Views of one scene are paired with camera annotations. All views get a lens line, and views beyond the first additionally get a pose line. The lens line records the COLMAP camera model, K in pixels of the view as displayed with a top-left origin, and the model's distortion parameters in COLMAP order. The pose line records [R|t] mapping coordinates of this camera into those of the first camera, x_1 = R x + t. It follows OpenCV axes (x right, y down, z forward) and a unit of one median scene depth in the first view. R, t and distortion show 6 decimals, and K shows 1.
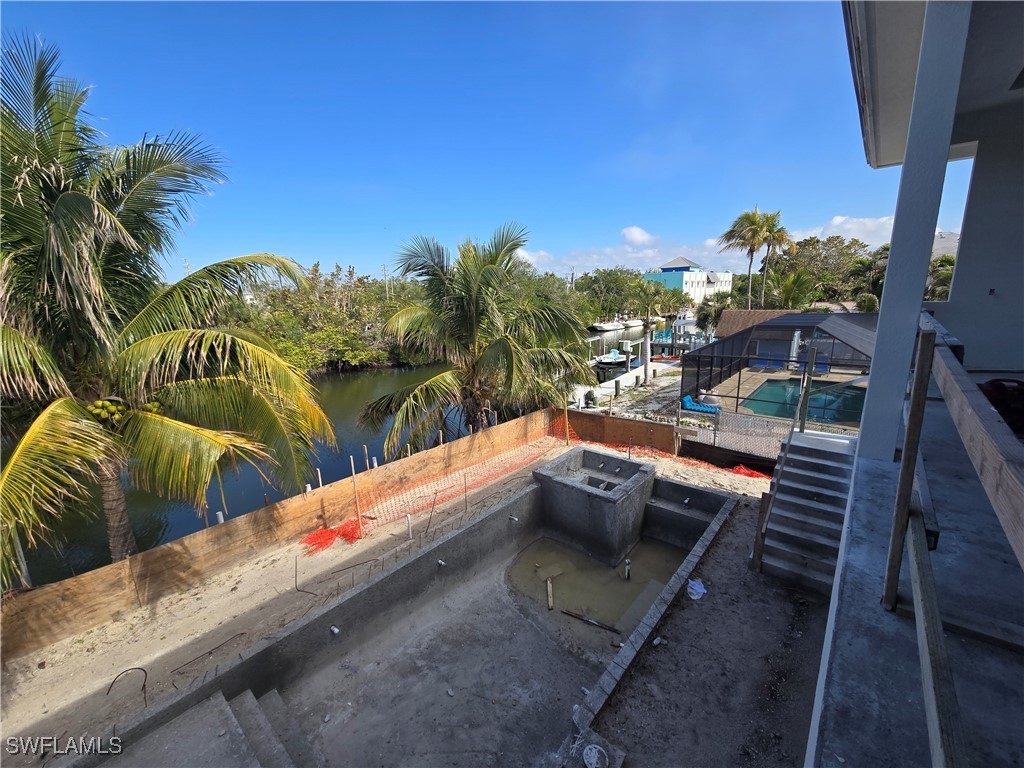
lens RADIAL K [[420.3, 0, 506.2], [0, 420.3, 388.4], [0, 0, 1]] dist [-0.000609, 0.000459]
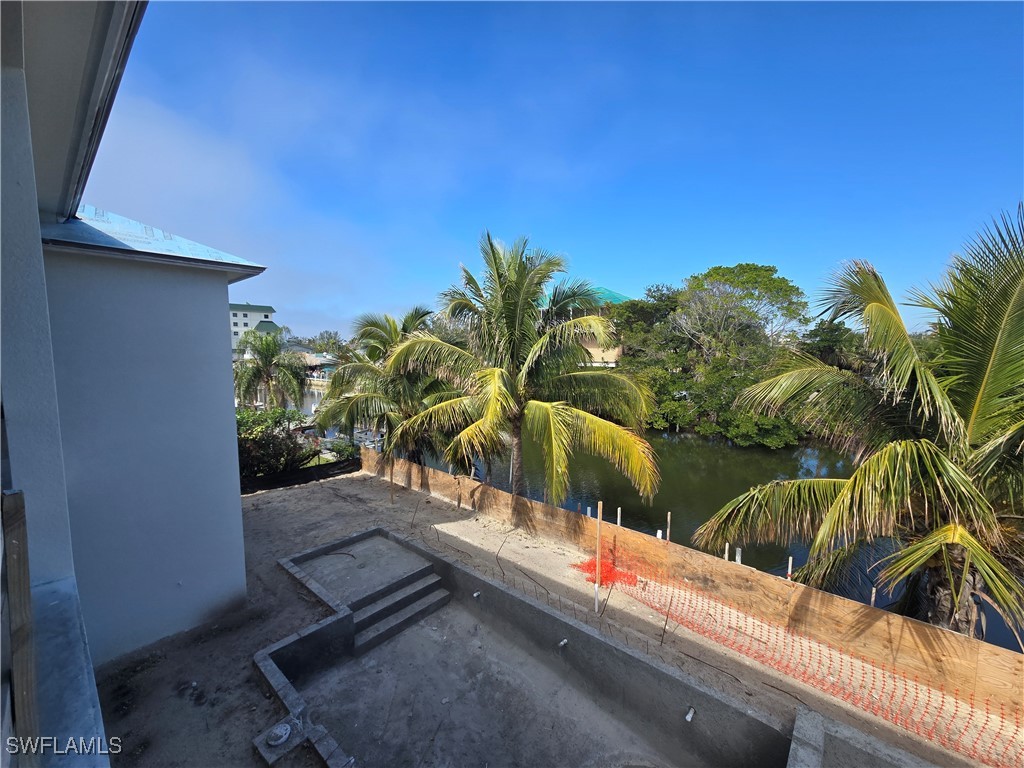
lens RADIAL K [[420.3, 0, 506.2], [0, 420.3, 388.4], [0, 0, 1]] dist [-0.000609, 0.000459]
pose [[-0.002870, 0.126193, -0.992002, 0.610702], [-0.224401, 0.966625, 0.123614, -0.181237], [0.974493, 0.222961, 0.025543, 0.657110]]
